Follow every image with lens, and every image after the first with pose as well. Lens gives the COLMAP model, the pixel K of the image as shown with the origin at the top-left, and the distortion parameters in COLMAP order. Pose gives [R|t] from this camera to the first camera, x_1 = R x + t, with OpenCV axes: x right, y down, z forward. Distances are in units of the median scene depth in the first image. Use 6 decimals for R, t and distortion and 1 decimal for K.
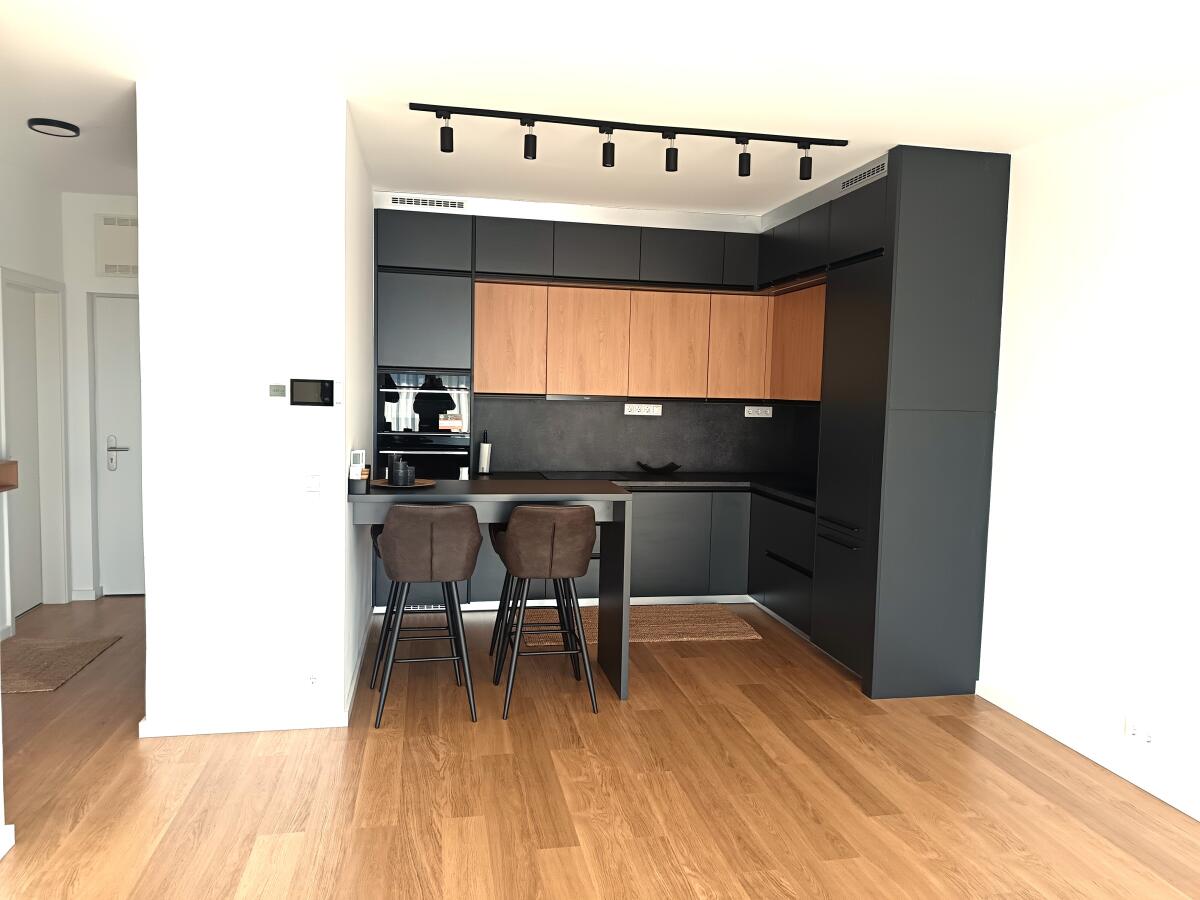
lens RADIAL K [[847.9, 0, 600.0], [0, 847.9, 450.0], [0, 0, 1]] dist [0.001320, 0.000278]
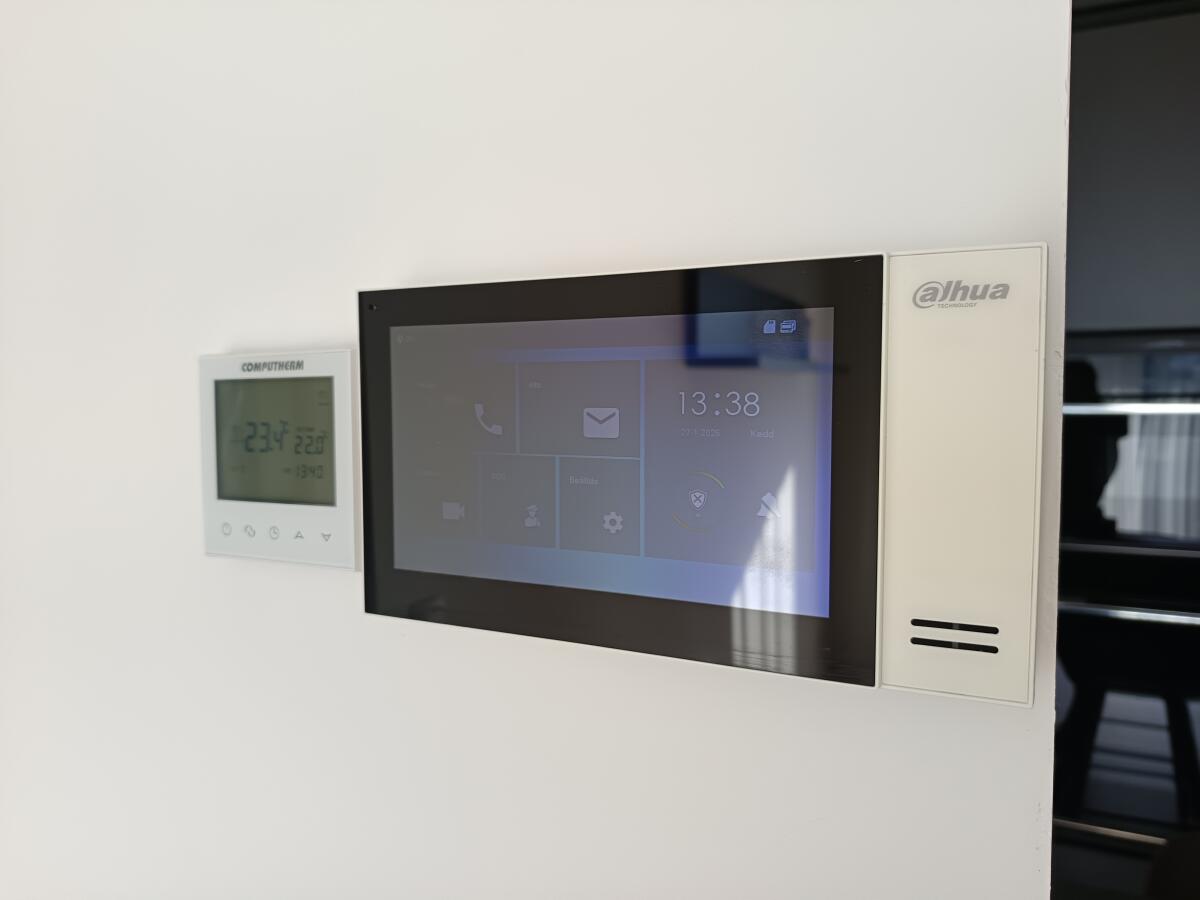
lens RADIAL K [[847.9, 0, 600.0], [0, 847.9, 450.0], [0, 0, 1]] dist [0.001320, 0.000278]
pose [[0.797672, 0.008905, -0.603026, -0.297952], [-0.019884, 0.999736, -0.011539, -0.068189], [0.602764, 0.021195, 0.797638, 0.948545]]
